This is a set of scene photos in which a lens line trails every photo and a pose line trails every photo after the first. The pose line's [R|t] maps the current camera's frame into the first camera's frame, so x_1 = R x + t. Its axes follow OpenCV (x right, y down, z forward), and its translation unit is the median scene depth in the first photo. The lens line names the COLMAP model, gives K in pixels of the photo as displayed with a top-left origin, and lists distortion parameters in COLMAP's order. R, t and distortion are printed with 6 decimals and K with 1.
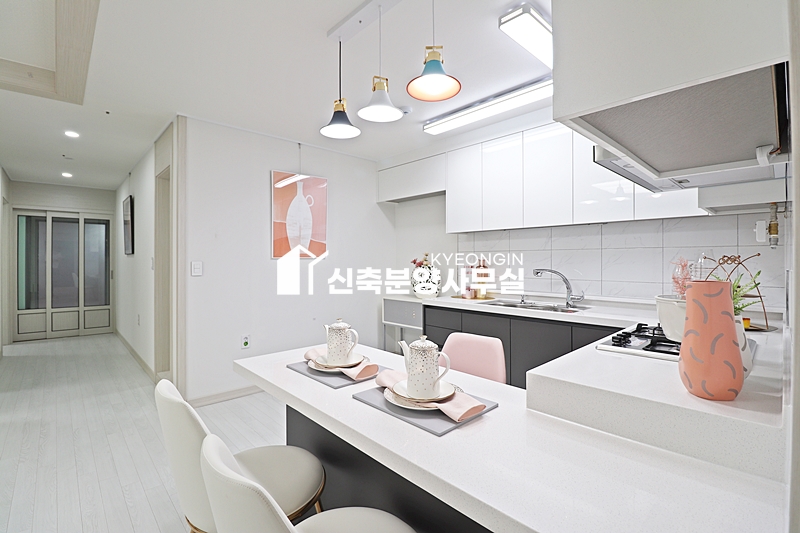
lens RADIAL K [[369.6, 0, 396.2], [0, 369.6, 263.4], [0, 0, 1]] dist [-0.003264, -0.009397]
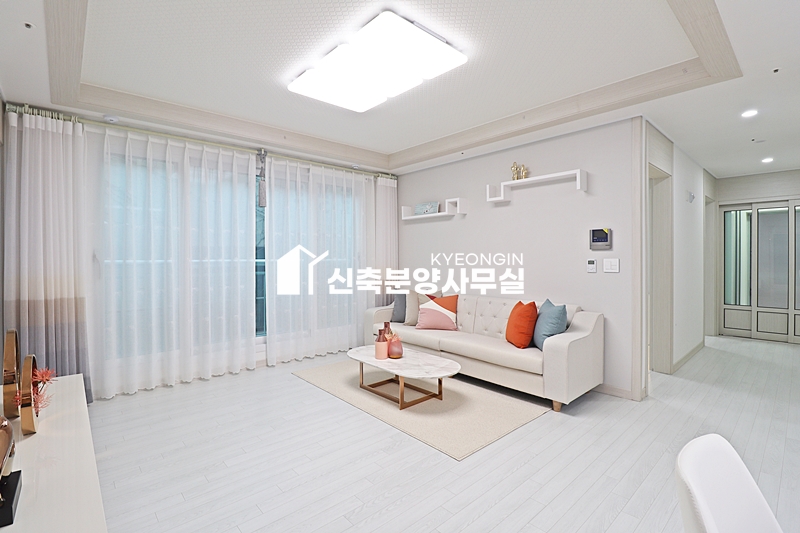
lens RADIAL K [[369.6, 0, 400.4], [0, 369.6, 261.2], [0, 0, 1]] dist [-0.003264, -0.009397]
pose [[-0.019046, 0.010174, -0.999767, 0.013833], [-0.002216, 0.999945, 0.010218, -0.002398], [0.999816, 0.002410, -0.019022, 0.156718]]
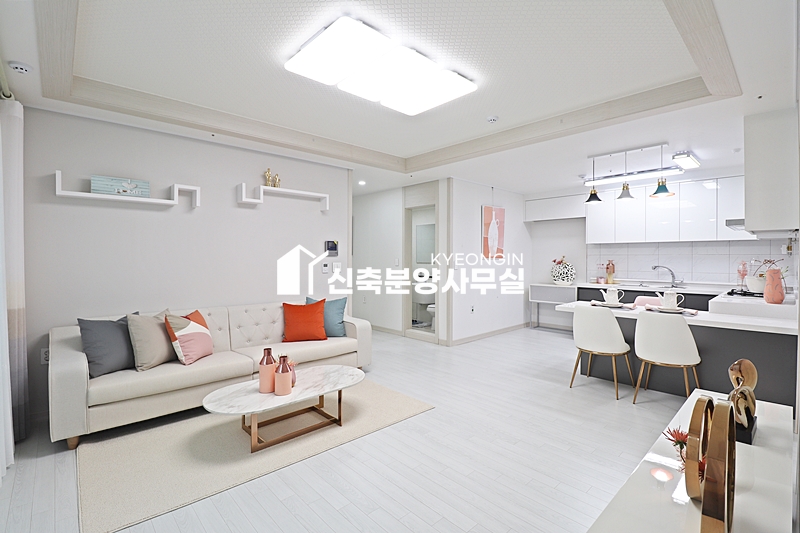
lens RADIAL K [[369.6, 0, 397.0], [0, 369.6, 259.7], [0, 0, 1]] dist [-0.003264, -0.009397]
pose [[0.999975, 0.001349, -0.006965, -0.692074], [-0.001350, 0.999999, -0.000119, -0.010440], [0.006965, 0.000128, 0.999976, -0.635736]]
